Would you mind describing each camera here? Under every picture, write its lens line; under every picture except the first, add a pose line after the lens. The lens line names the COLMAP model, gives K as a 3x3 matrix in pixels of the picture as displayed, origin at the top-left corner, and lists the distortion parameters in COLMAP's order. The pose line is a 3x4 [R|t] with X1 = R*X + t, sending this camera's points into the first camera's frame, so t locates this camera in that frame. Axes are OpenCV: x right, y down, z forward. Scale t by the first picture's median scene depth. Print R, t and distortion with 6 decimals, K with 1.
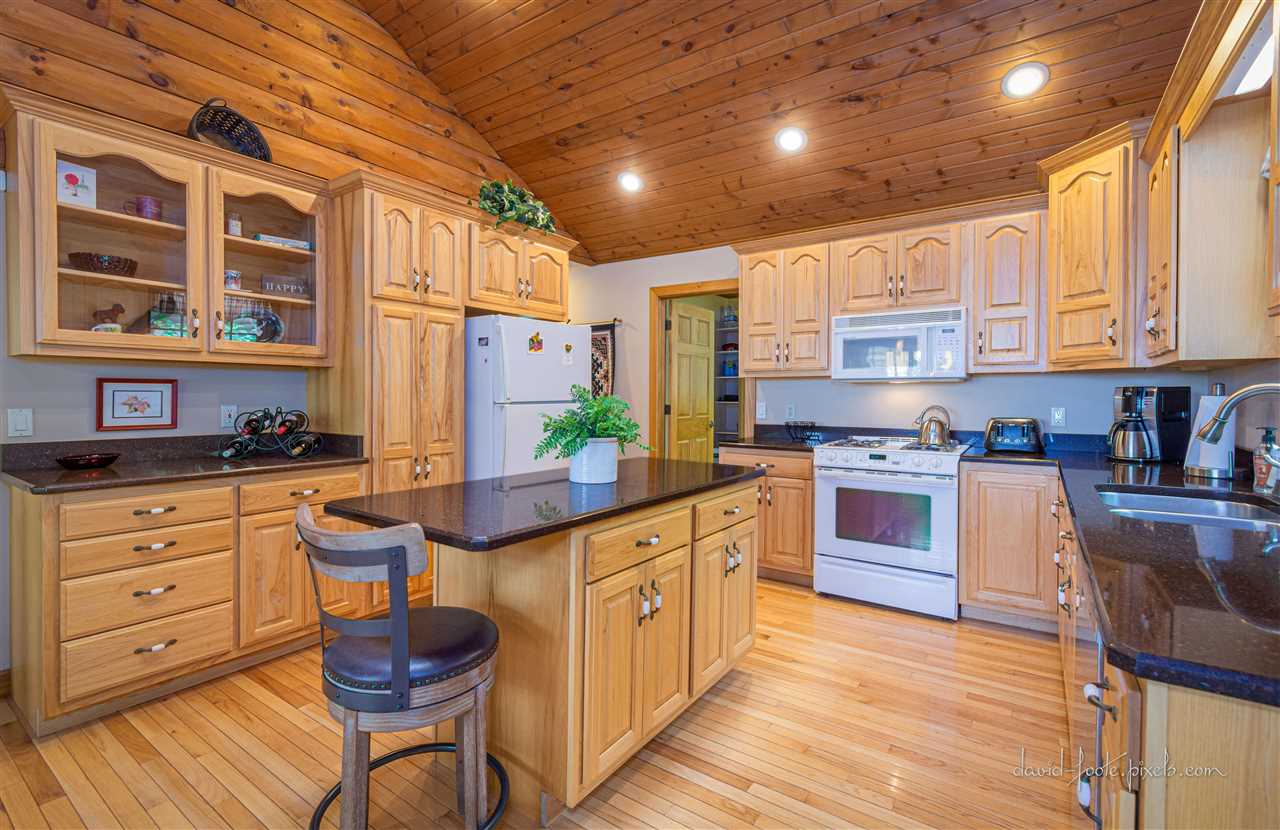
lens RADIAL K [[576.9, 0, 641.8], [0, 576.9, 407.4], [0, 0, 1]] dist [-0.002708, -0.000336]
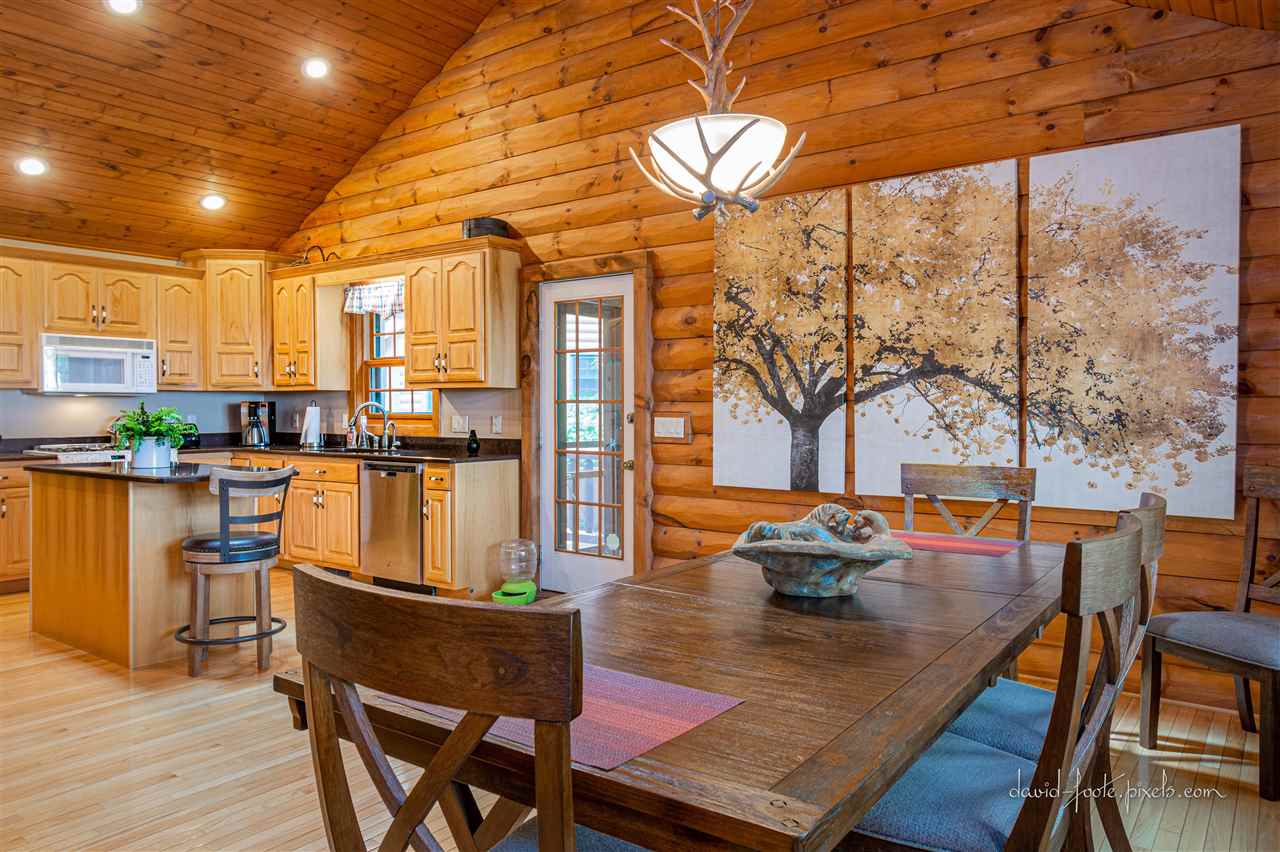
lens RADIAL K [[855.5, 0, 642.3], [0, 855.5, 422.7], [0, 0, 1]] dist [0.000833, 0.000190]
pose [[0.030253, -0.023837, 0.999258, -1.349350], [0.017611, 0.999573, 0.023311, -0.010485], [-0.999387, 0.016892, 0.030660, -0.170450]]
